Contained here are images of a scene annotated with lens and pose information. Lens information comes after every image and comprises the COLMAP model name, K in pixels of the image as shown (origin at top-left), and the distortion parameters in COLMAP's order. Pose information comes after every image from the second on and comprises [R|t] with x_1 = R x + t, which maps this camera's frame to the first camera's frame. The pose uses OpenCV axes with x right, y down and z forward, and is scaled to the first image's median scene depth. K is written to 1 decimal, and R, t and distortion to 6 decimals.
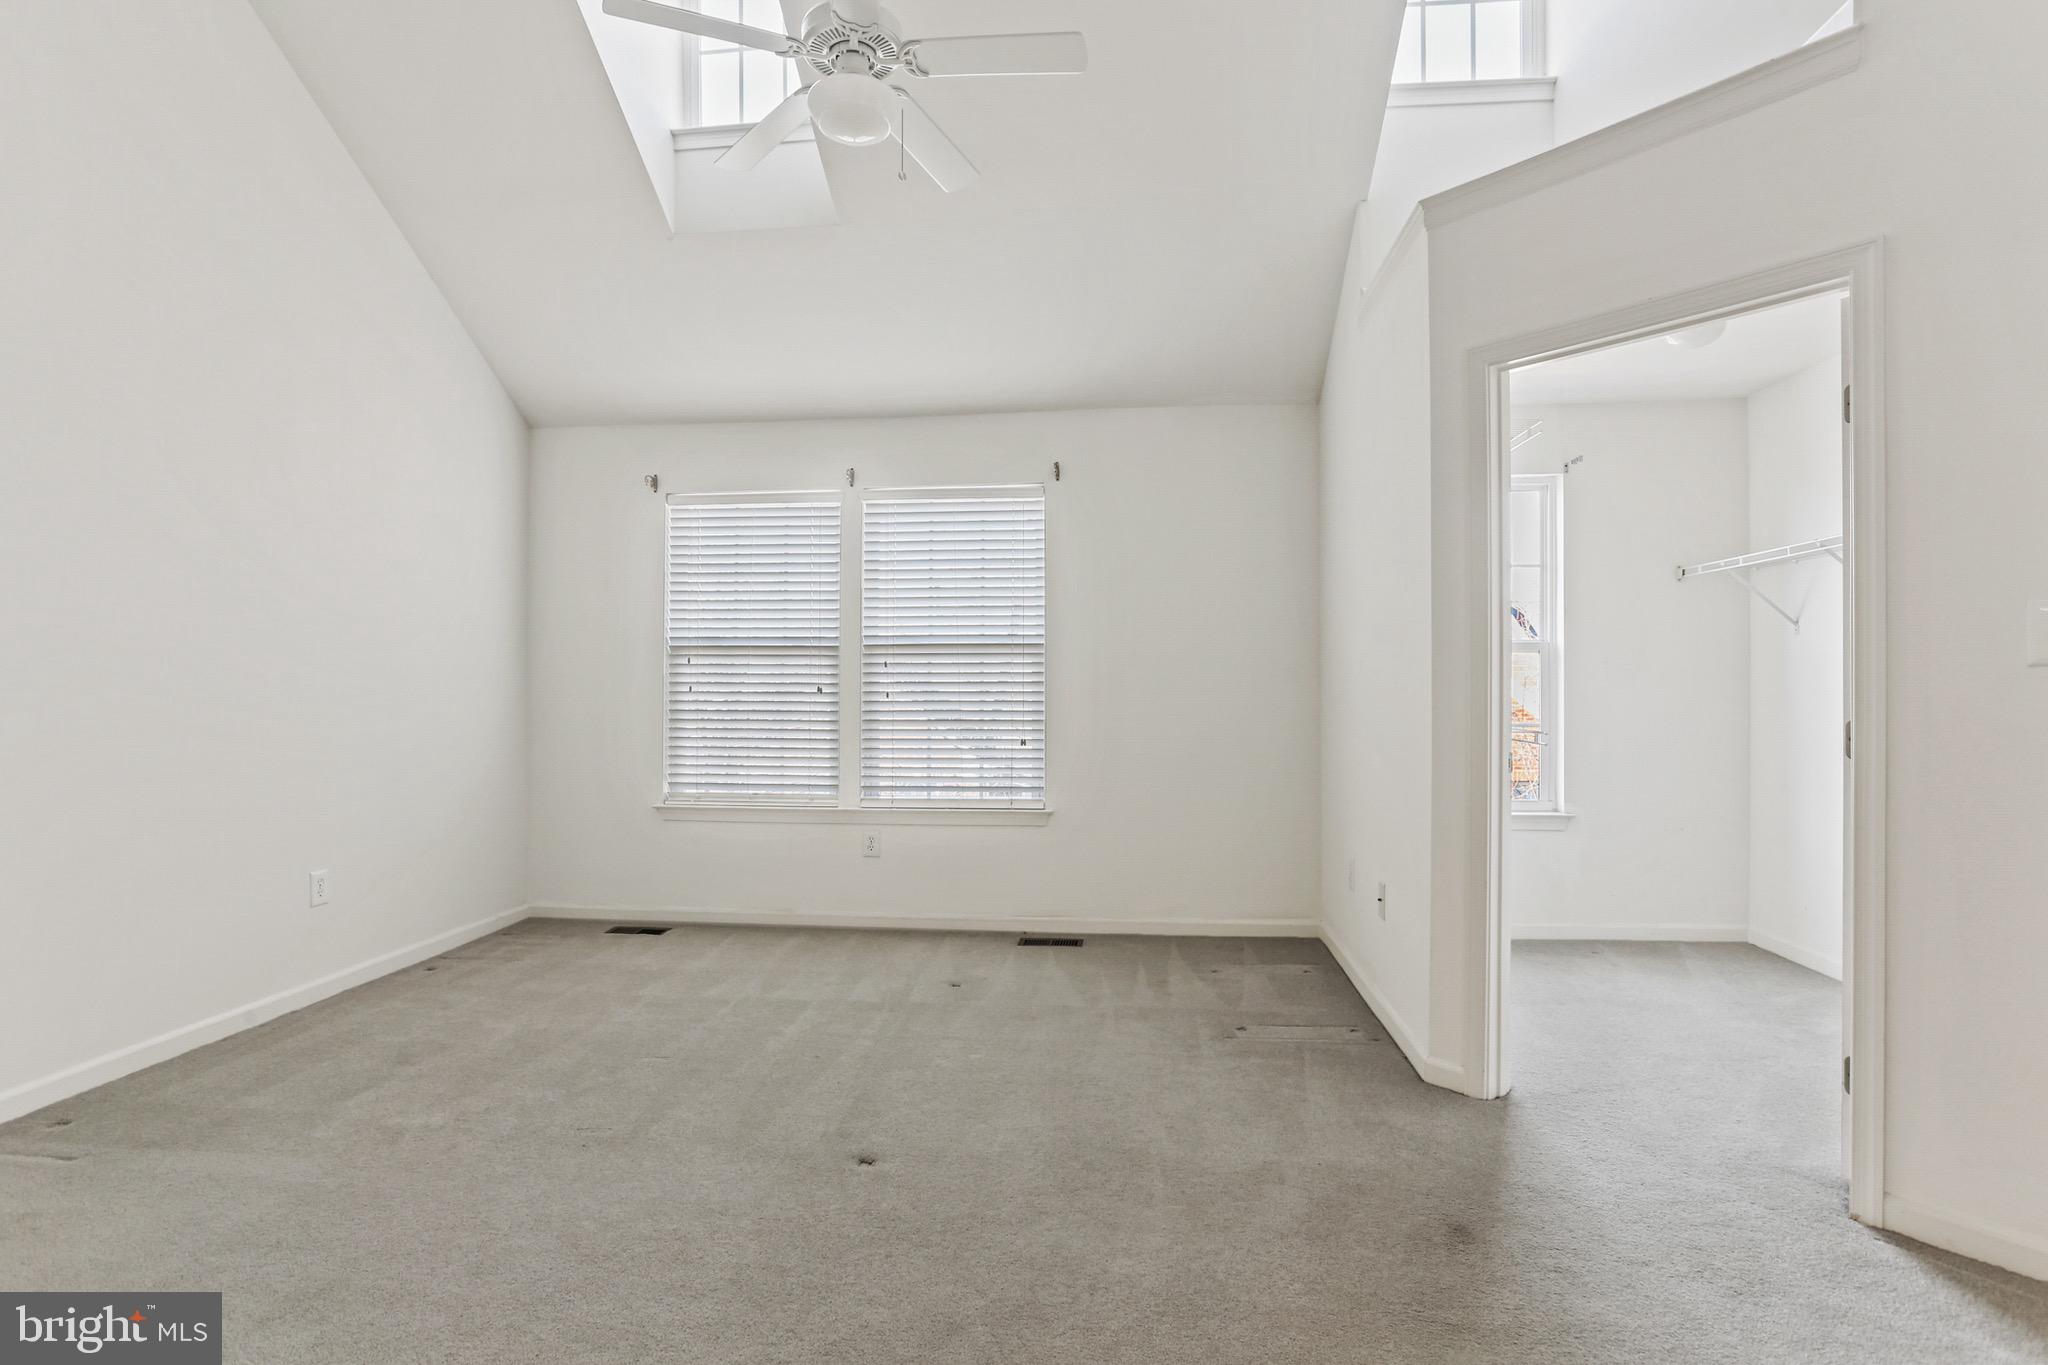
lens RADIAL K [[1032.3, 0, 1024.0], [0, 1032.3, 682.5], [0, 0, 1]] dist [-0.018569, -0.000087]
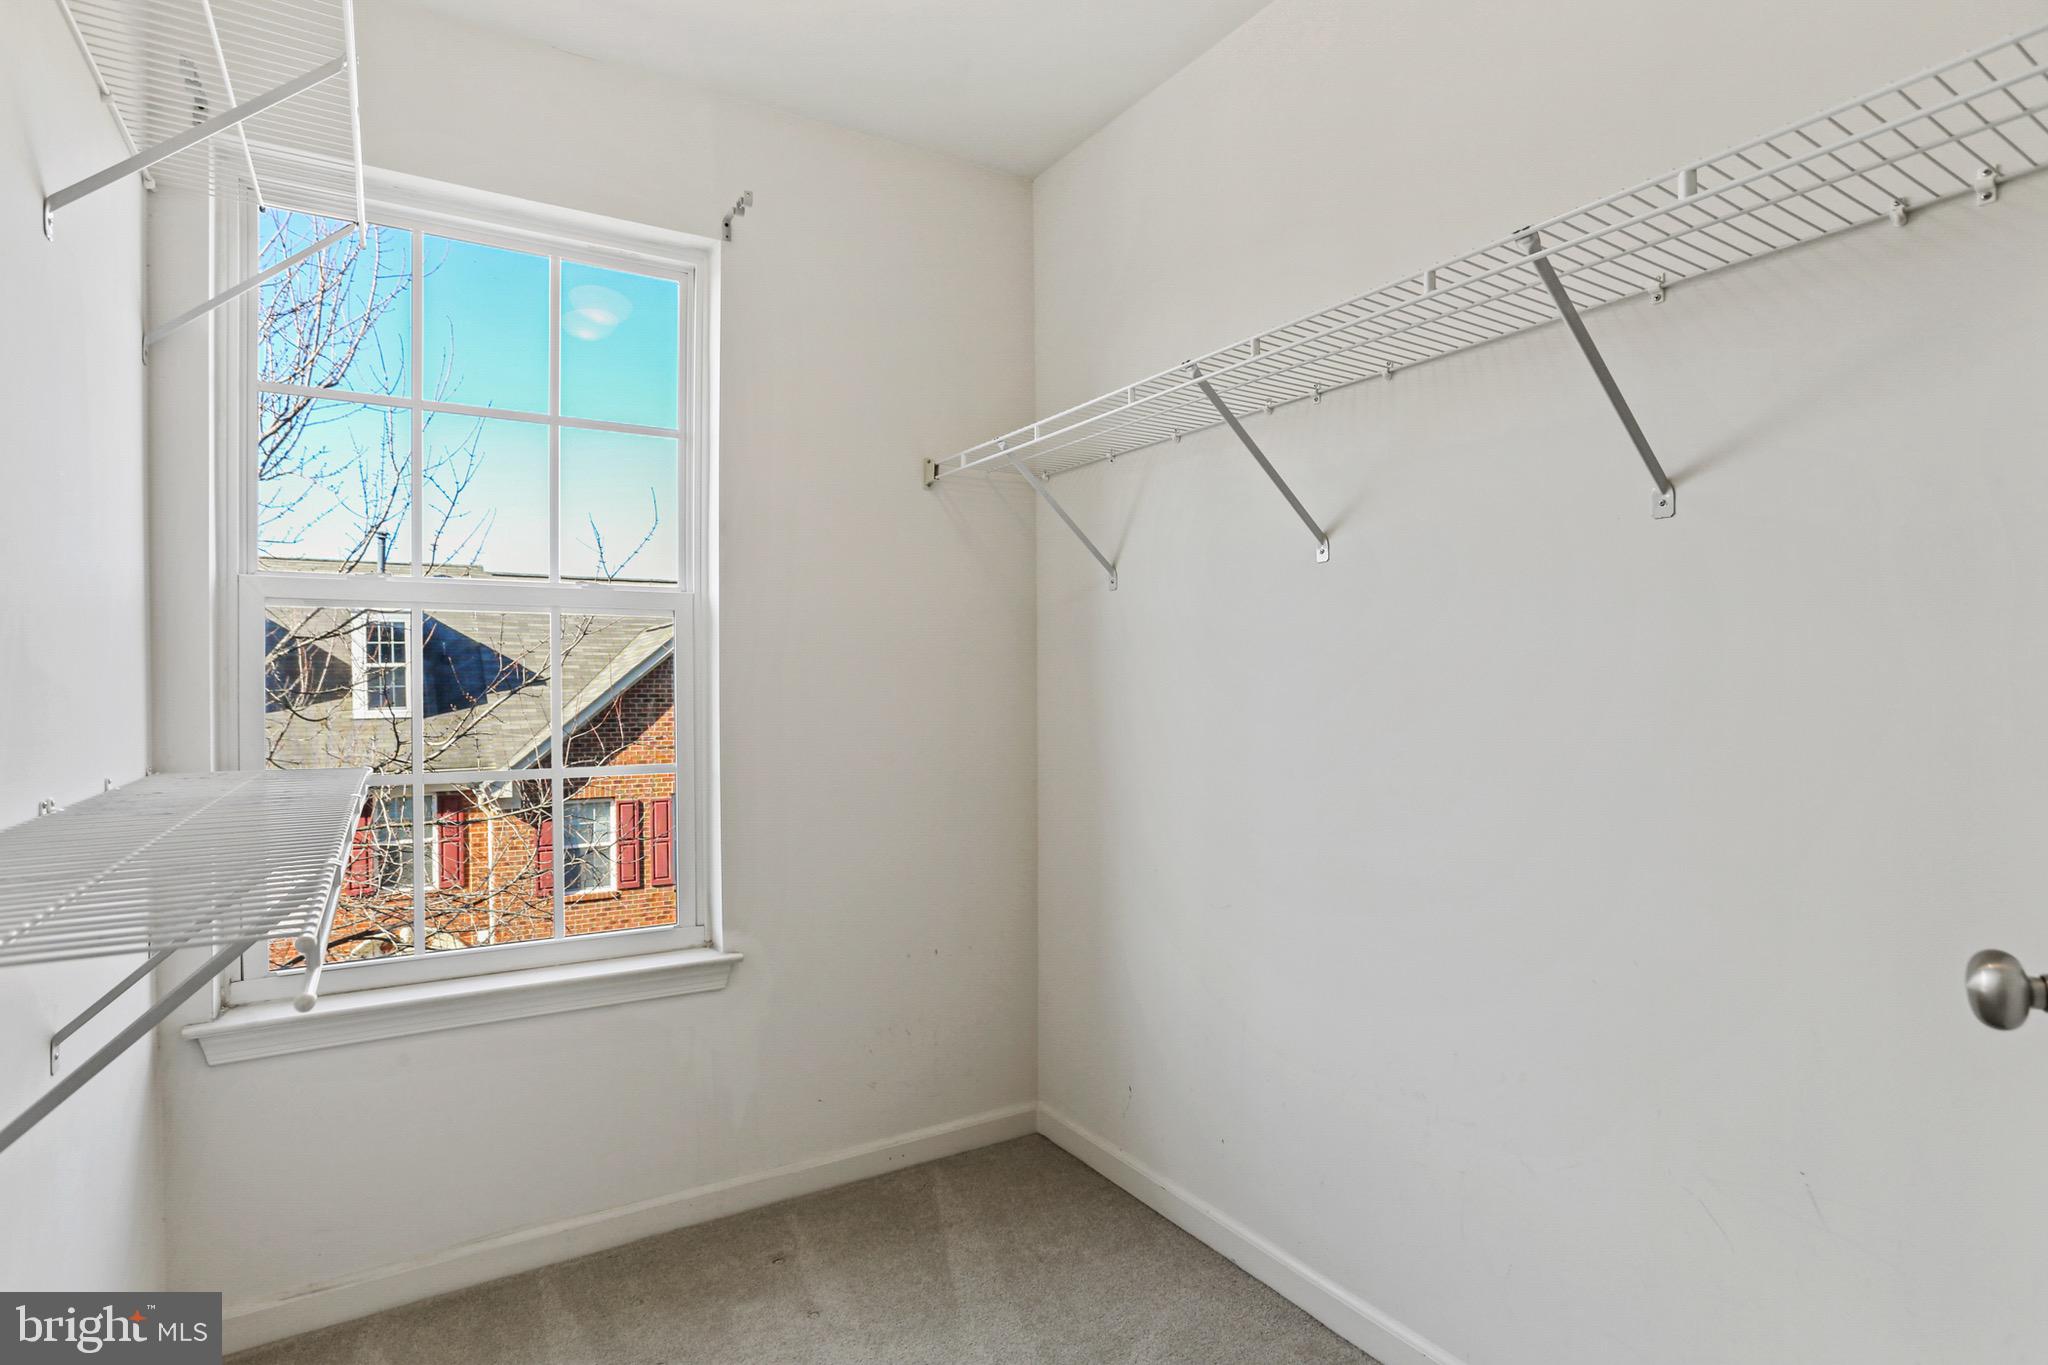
lens RADIAL K [[1032.3, 0, 1024.0], [0, 1032.3, 682.5], [0, 0, 1]] dist [-0.018569, -0.000087]
pose [[0.789401, -0.003886, 0.613865, 0.350027], [0.003836, 0.999992, 0.001398, 0.001892], [-0.613866, 0.001251, 0.789410, 0.548433]]
